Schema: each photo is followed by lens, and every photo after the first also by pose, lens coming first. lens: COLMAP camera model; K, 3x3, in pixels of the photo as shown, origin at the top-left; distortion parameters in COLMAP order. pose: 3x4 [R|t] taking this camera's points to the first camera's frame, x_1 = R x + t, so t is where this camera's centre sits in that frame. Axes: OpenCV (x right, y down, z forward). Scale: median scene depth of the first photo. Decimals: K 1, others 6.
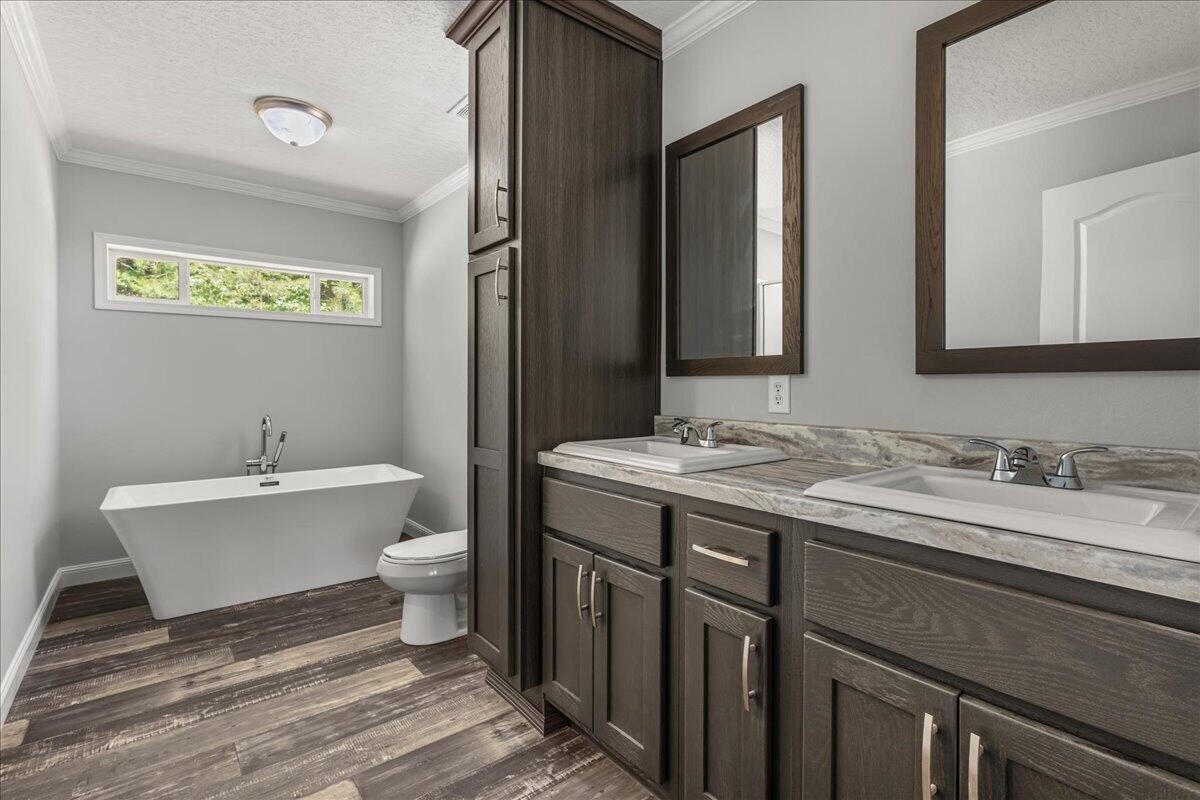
lens RADIAL K [[559.6, 0, 601.6], [0, 559.6, 389.2], [0, 0, 1]] dist [0.002216, 0.000818]
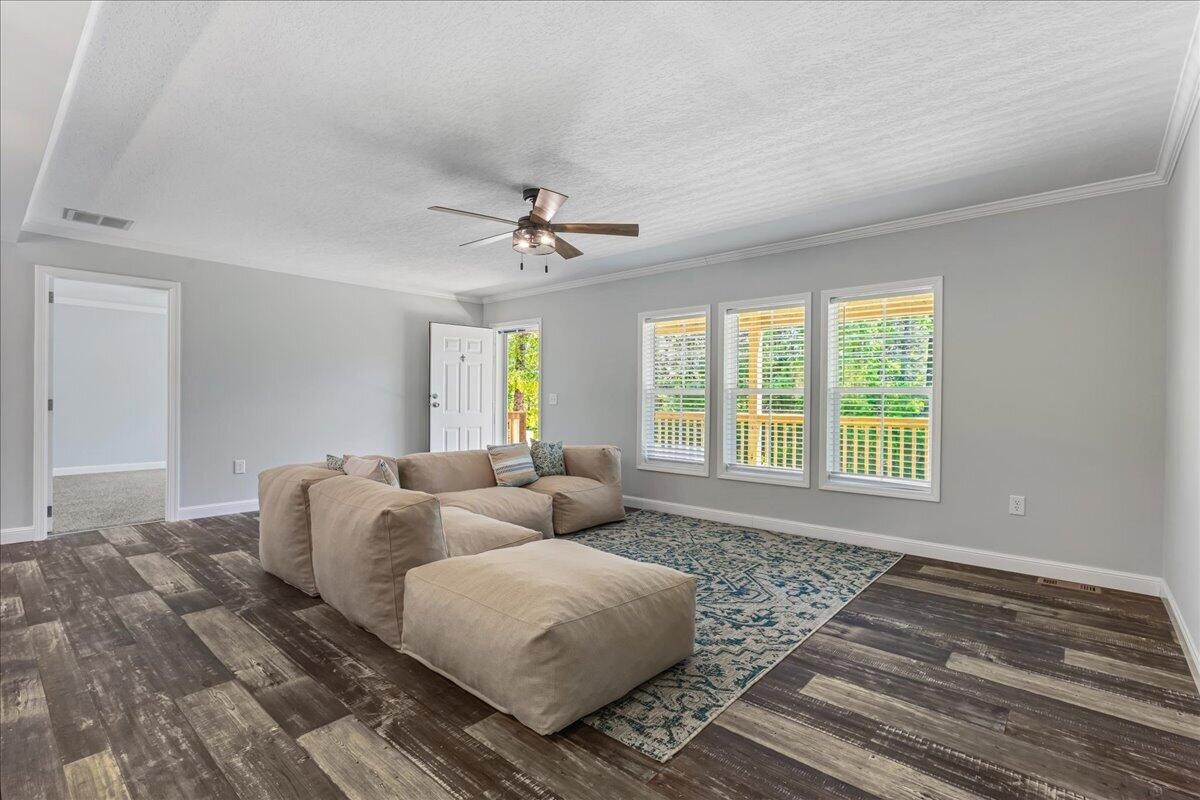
lens RADIAL K [[559.5, 0, 601.9], [0, 559.5, 383.0], [0, 0, 1]] dist [0.001554, 0.000832]
pose [[-0.175181, 0.015270, 0.984418, -1.469377], [-0.003218, 0.999865, -0.016082, -0.015243], [-0.984531, -0.005985, -0.175108, 1.806981]]
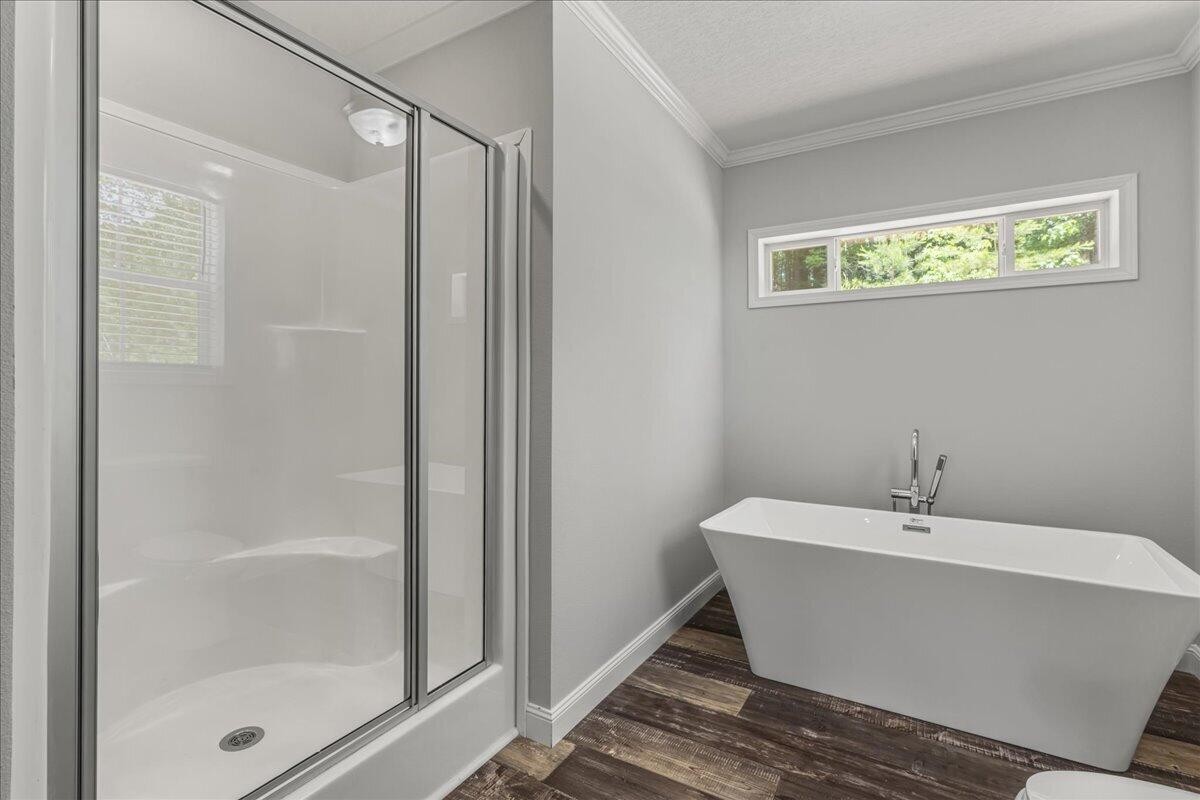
lens RADIAL K [[559.6, 0, 601.6], [0, 559.6, 389.2], [0, 0, 1]] dist [0.002216, 0.000818]
pose [[0.346751, -0.000204, -0.937957, -0.096048], [-0.008371, 0.999959, -0.003312, 0.000760], [0.937920, 0.009000, 0.346735, 0.492694]]
